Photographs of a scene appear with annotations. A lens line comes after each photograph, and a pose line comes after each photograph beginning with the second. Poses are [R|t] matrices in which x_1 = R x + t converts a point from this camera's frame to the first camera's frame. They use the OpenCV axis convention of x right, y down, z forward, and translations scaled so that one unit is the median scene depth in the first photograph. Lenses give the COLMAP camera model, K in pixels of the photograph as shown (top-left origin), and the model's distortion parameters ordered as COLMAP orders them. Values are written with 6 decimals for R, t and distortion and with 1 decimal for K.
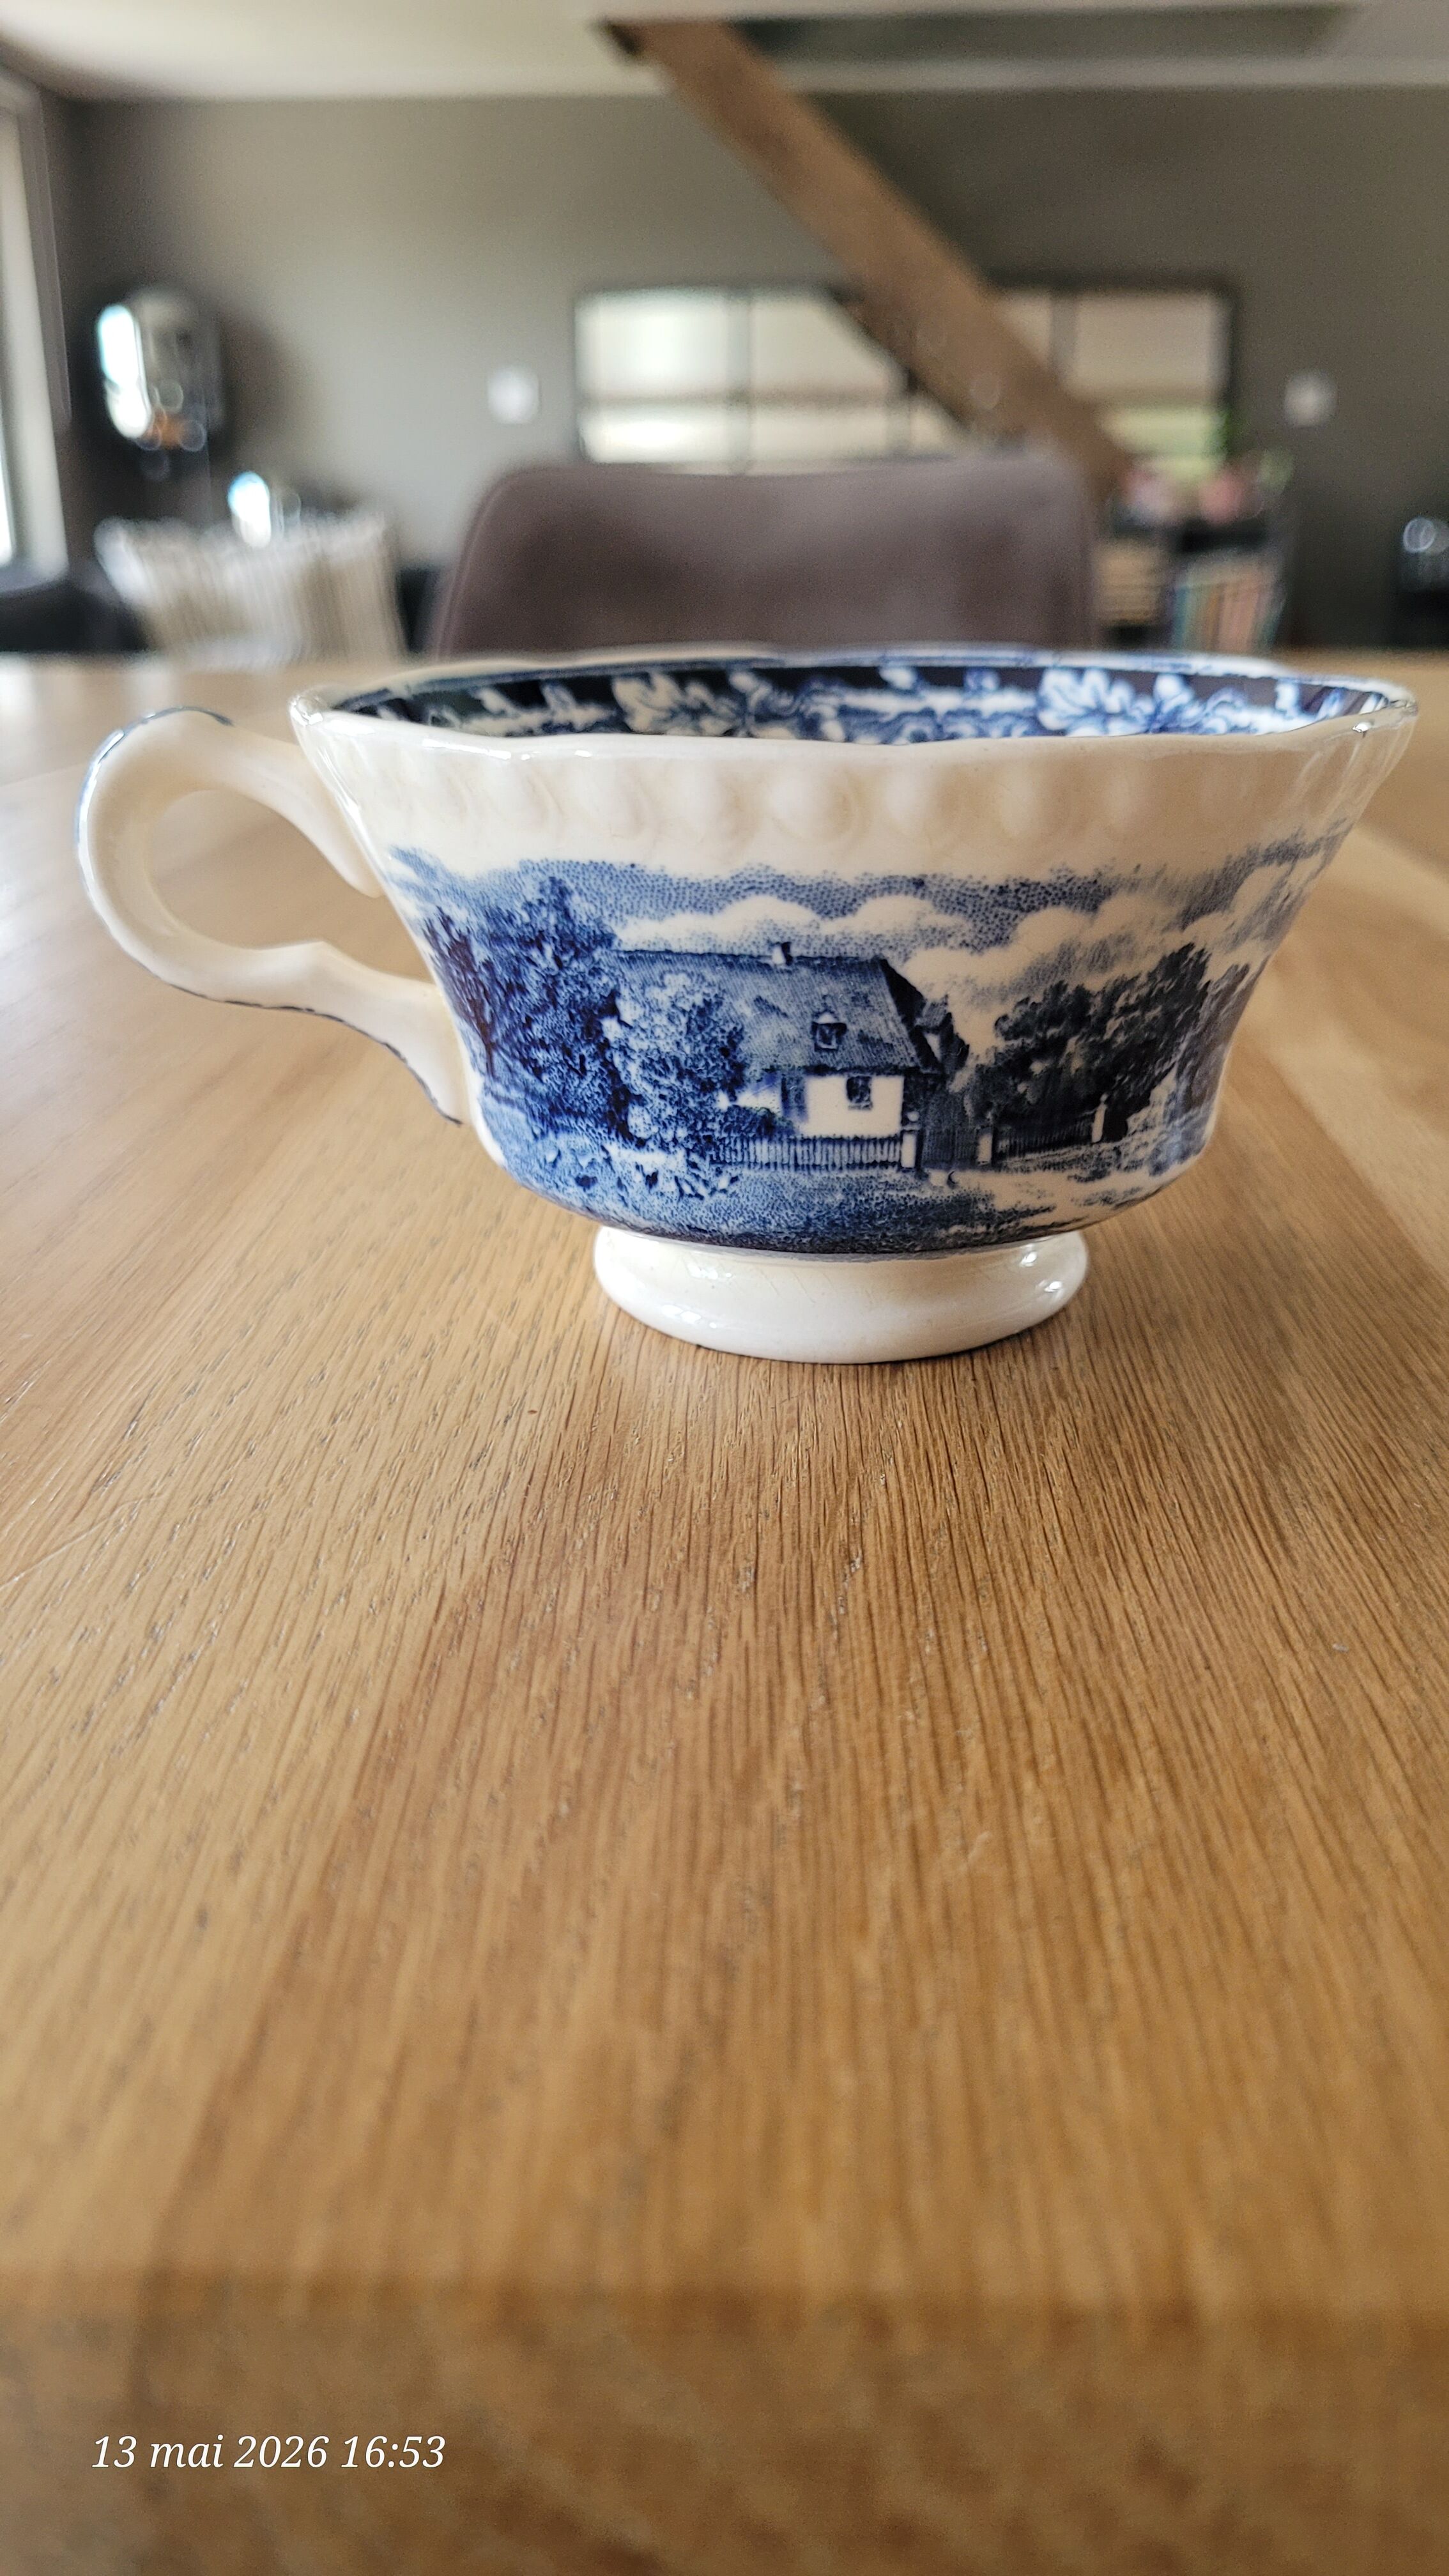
lens RADIAL K [[1995.5, 0, 775.7], [0, 1995.5, 1282.3], [0, 0, 1]] dist [-0.016370, 0.007819]
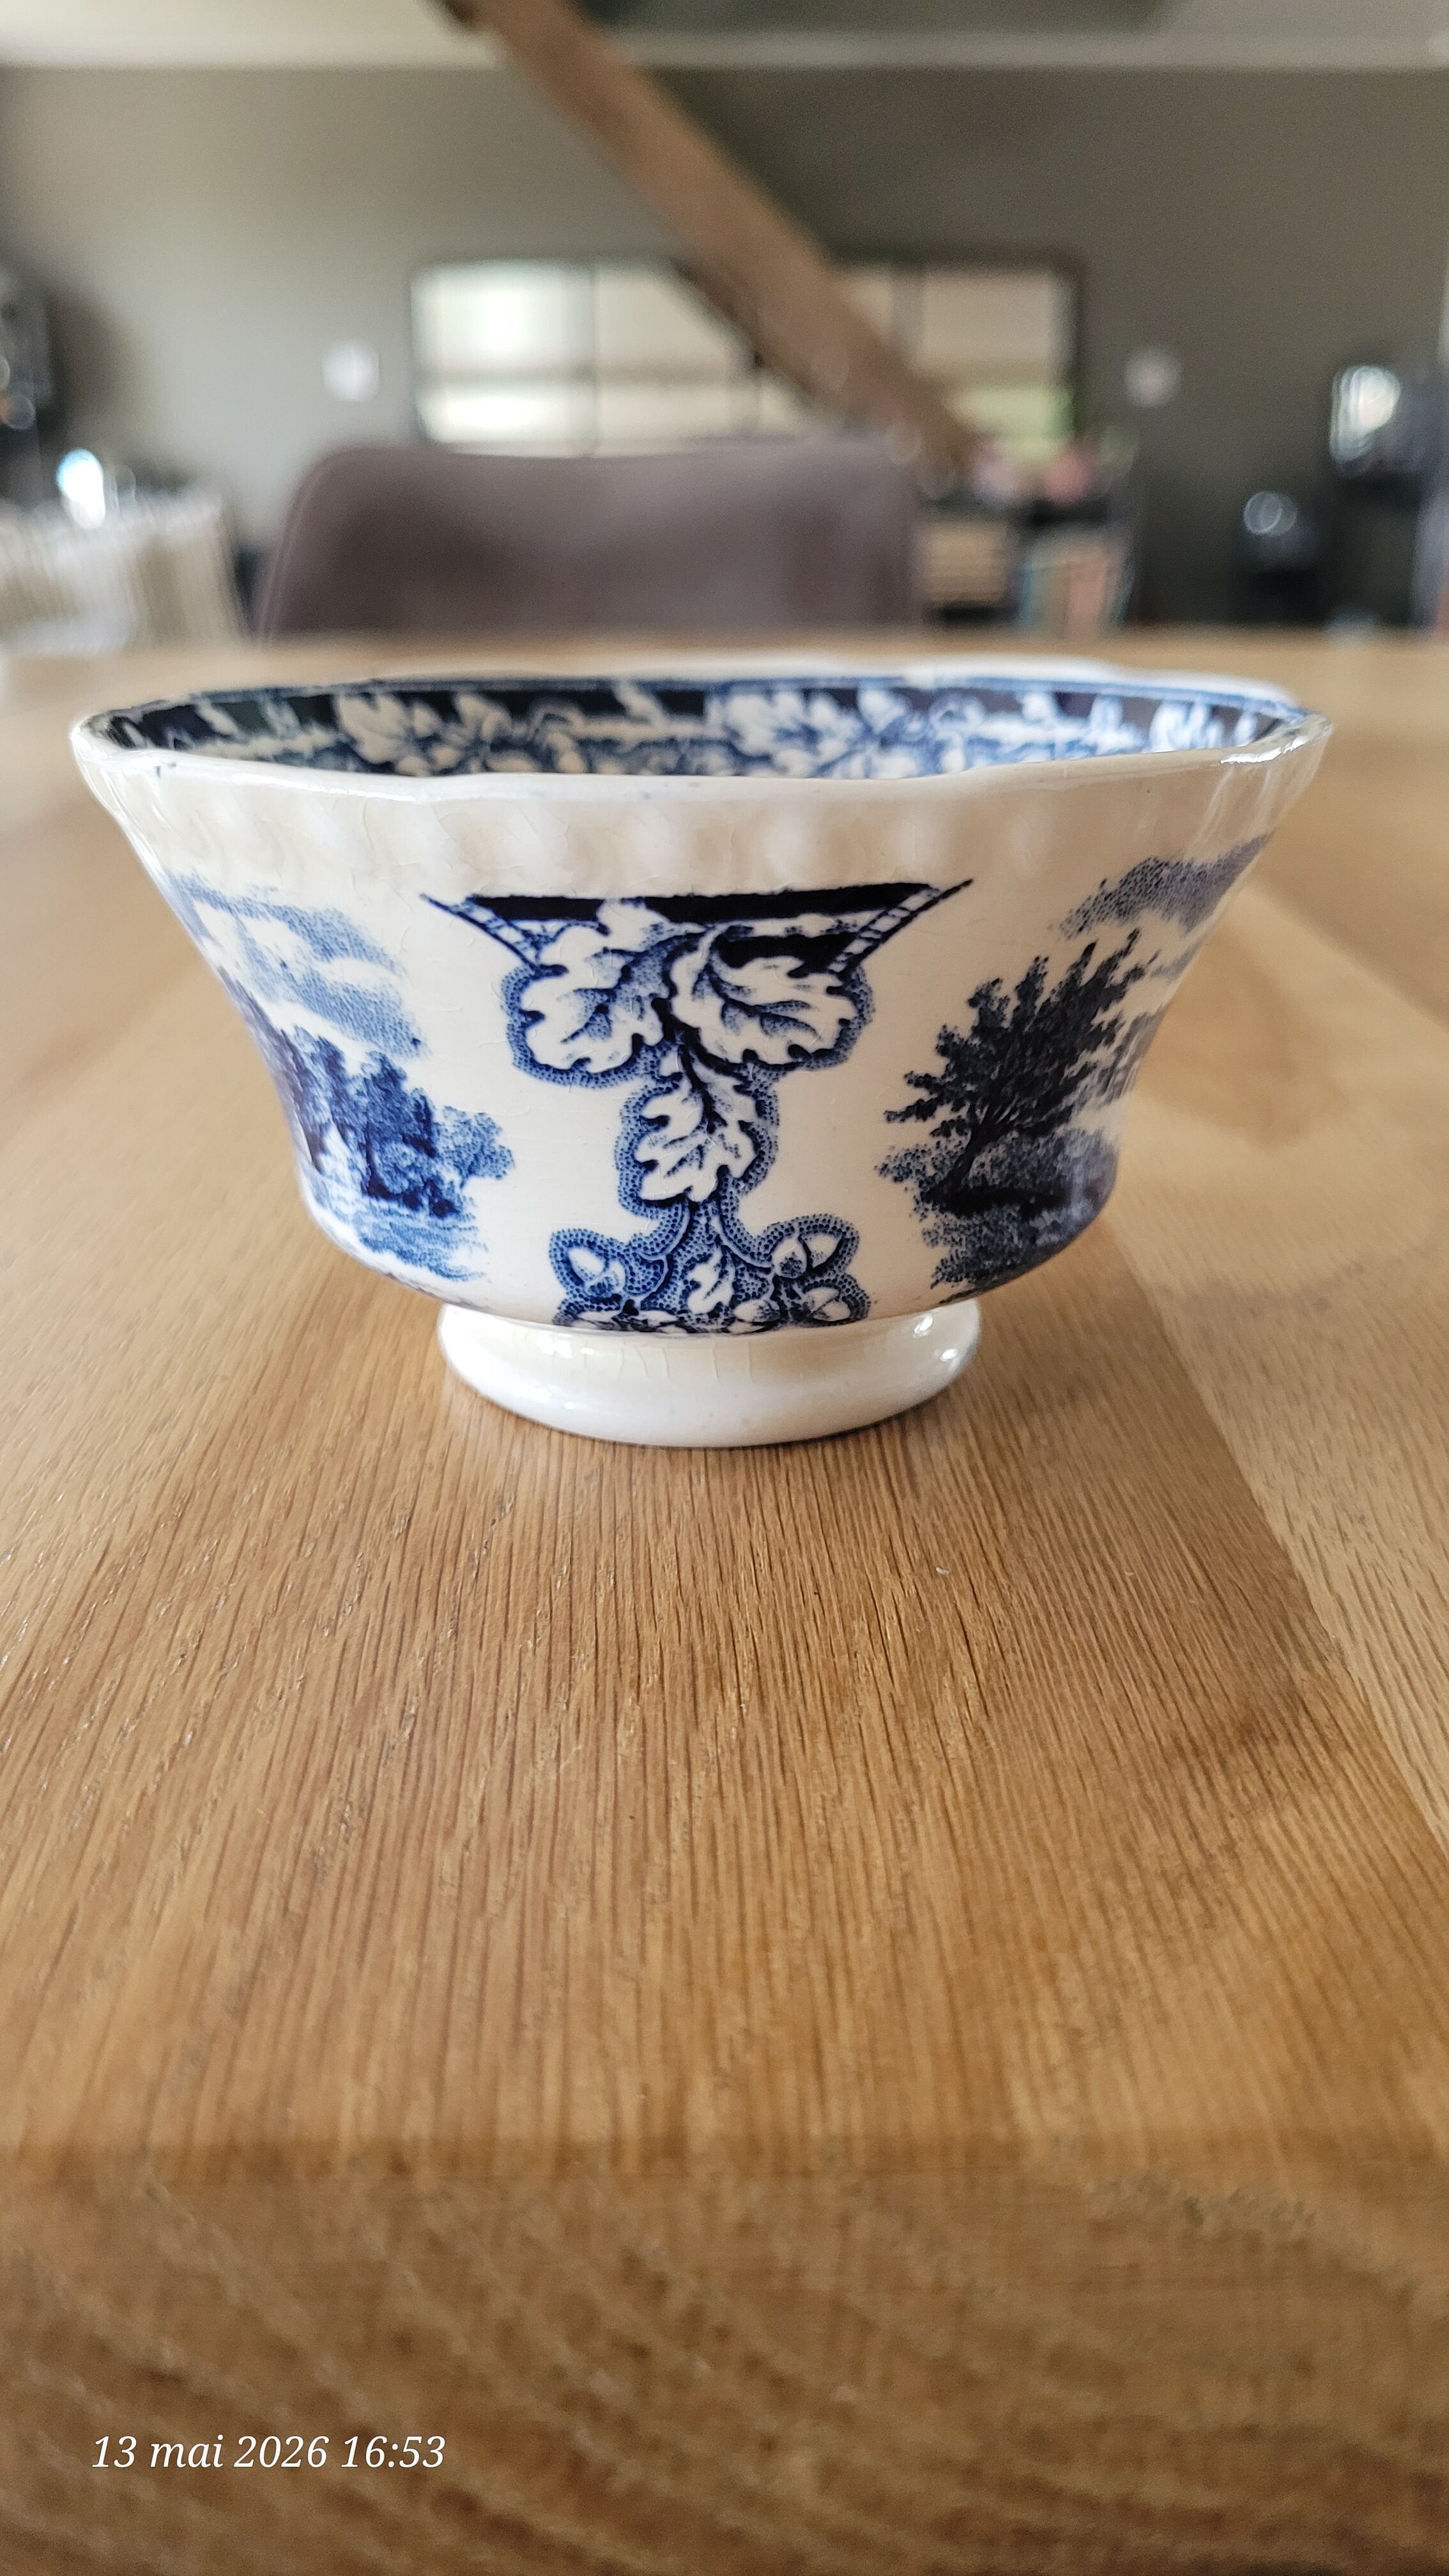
lens RADIAL K [[1995.5, 0, 763.4], [0, 1995.5, 1299.5], [0, 0, 1]] dist [-0.016370, 0.007819]
pose [[0.997923, -0.023580, 0.059948, 0.106607], [0.022569, 0.999592, 0.017484, 0.012572], [-0.060336, -0.016094, 0.998048, -0.062821]]
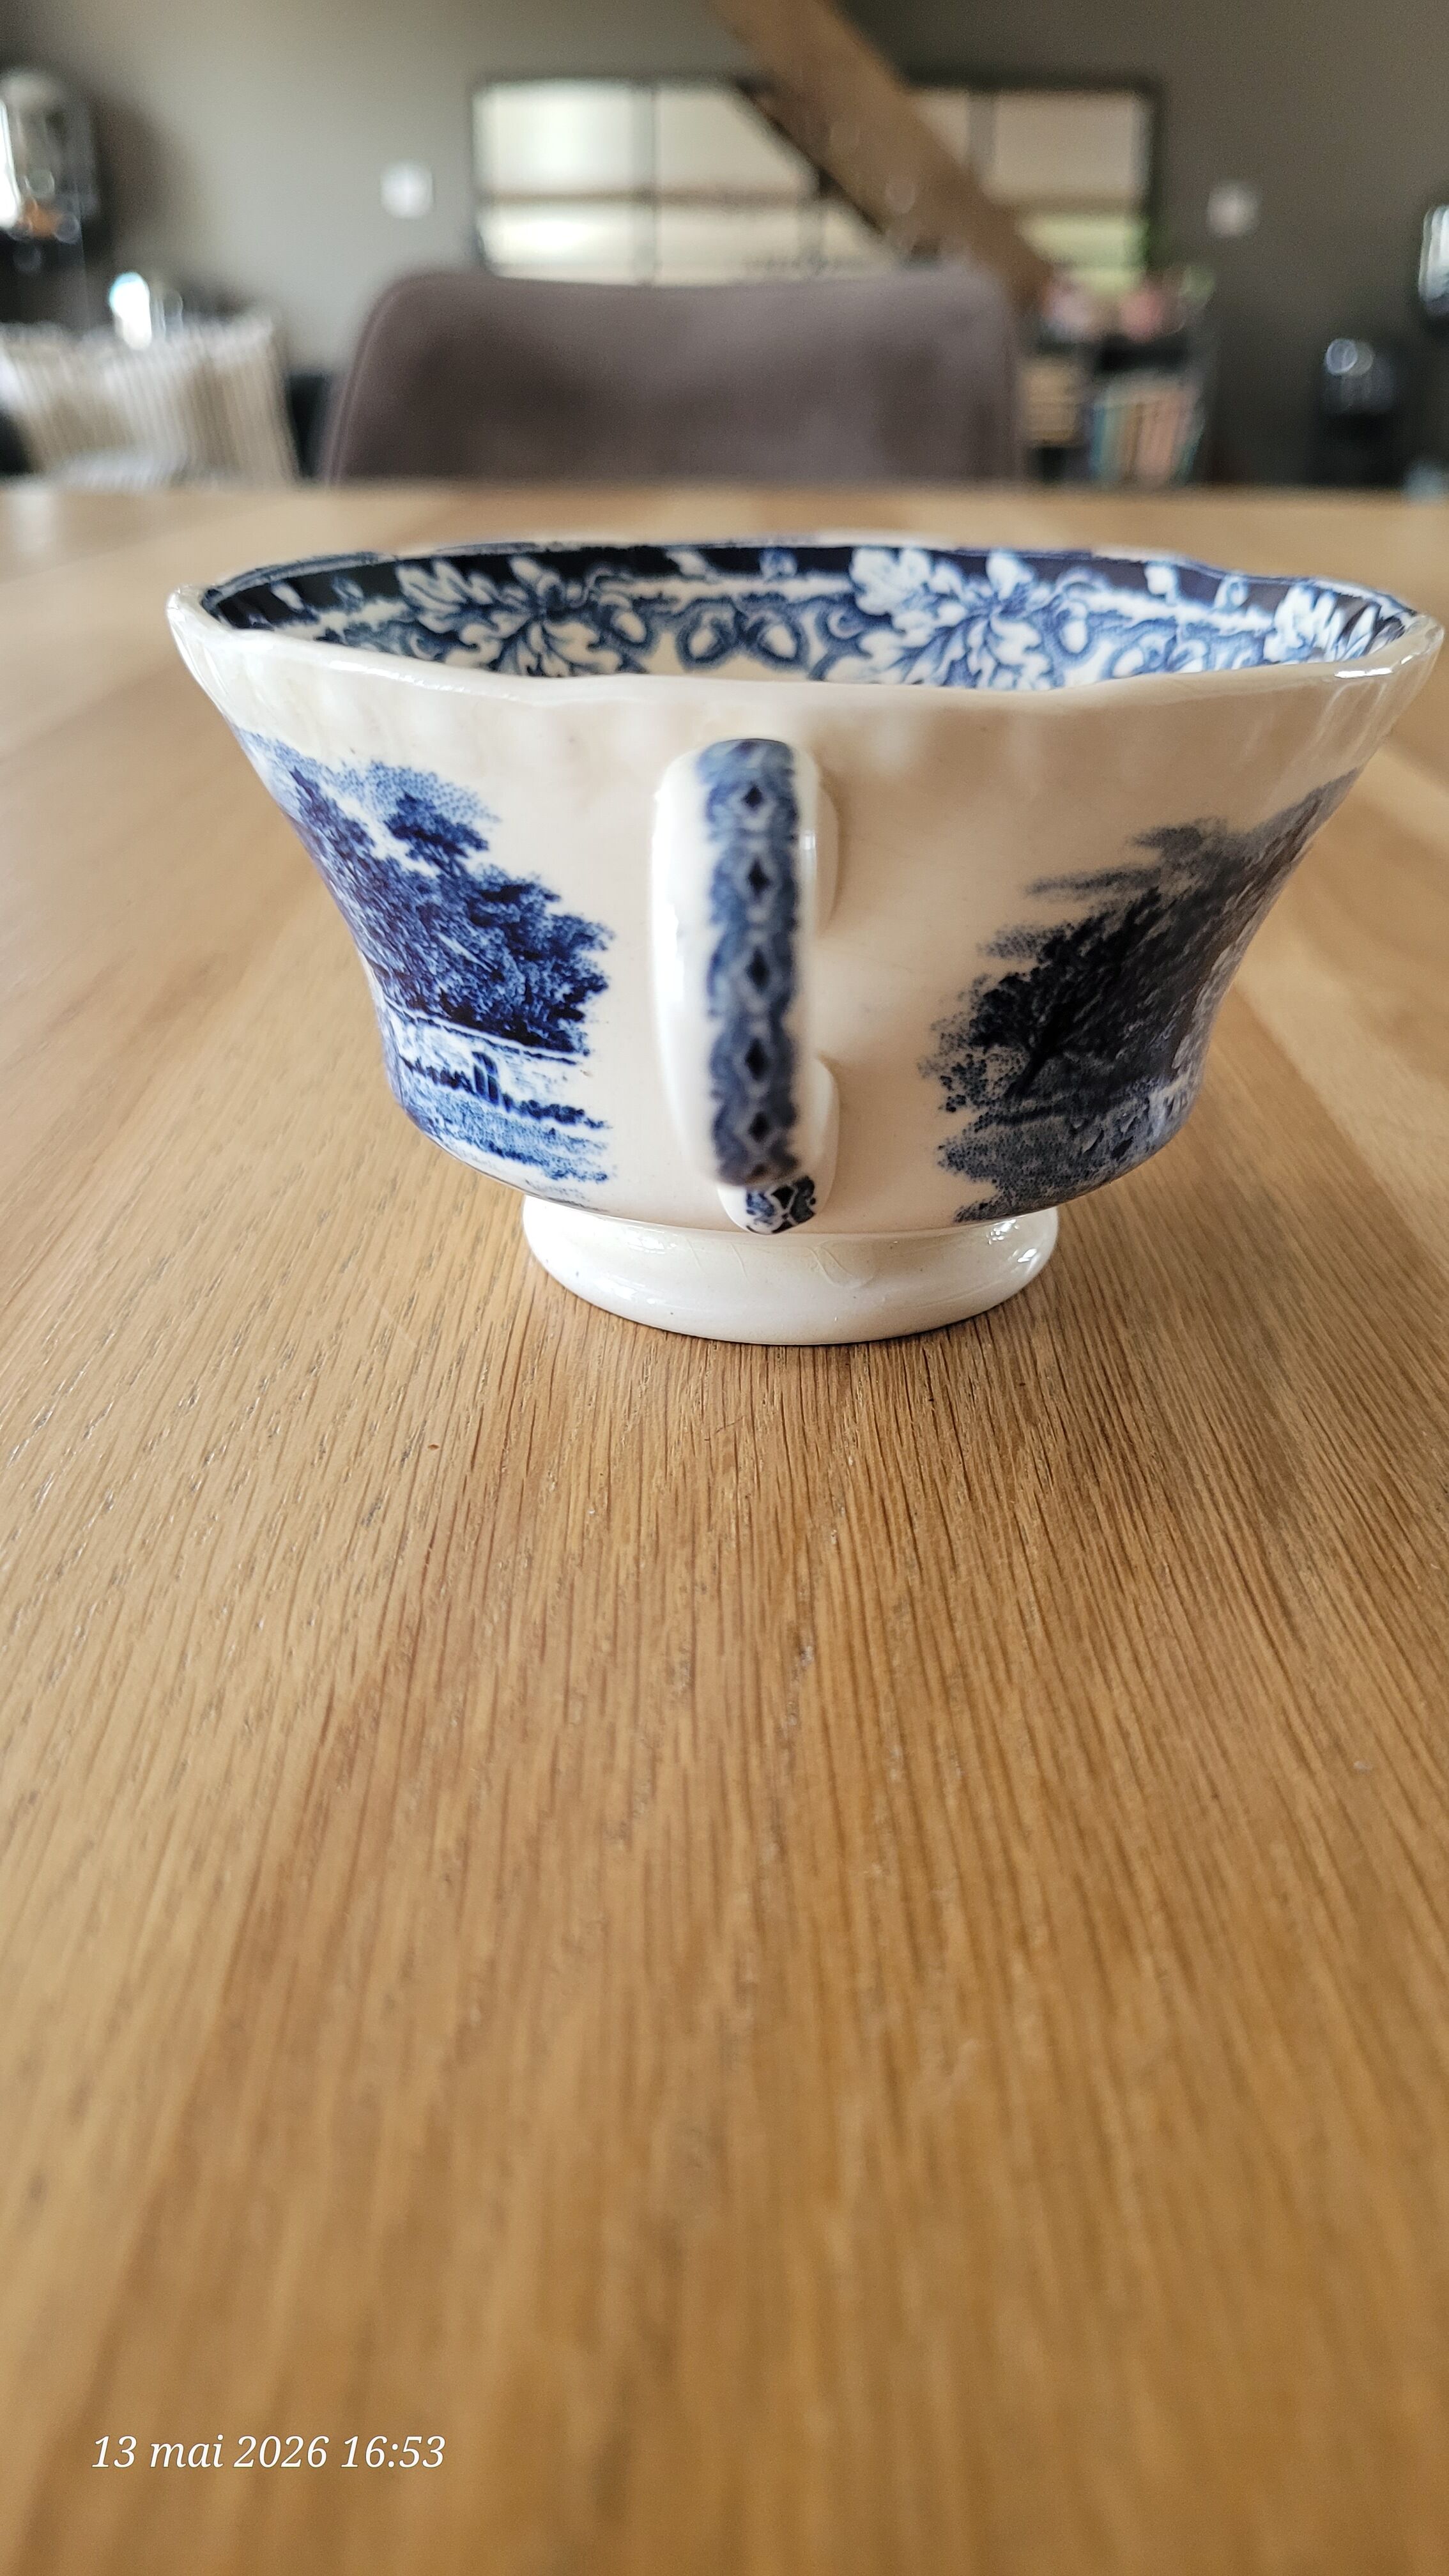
lens RADIAL K [[1995.5, 0, 761.7], [0, 1995.5, 1291.4], [0, 0, 1]] dist [-0.016370, 0.007819]
pose [[0.999241, -0.001913, 0.038919, -0.012330], [-0.001392, 0.996406, 0.084699, -0.083971], [-0.038941, -0.084689, 0.995646, 0.134233]]
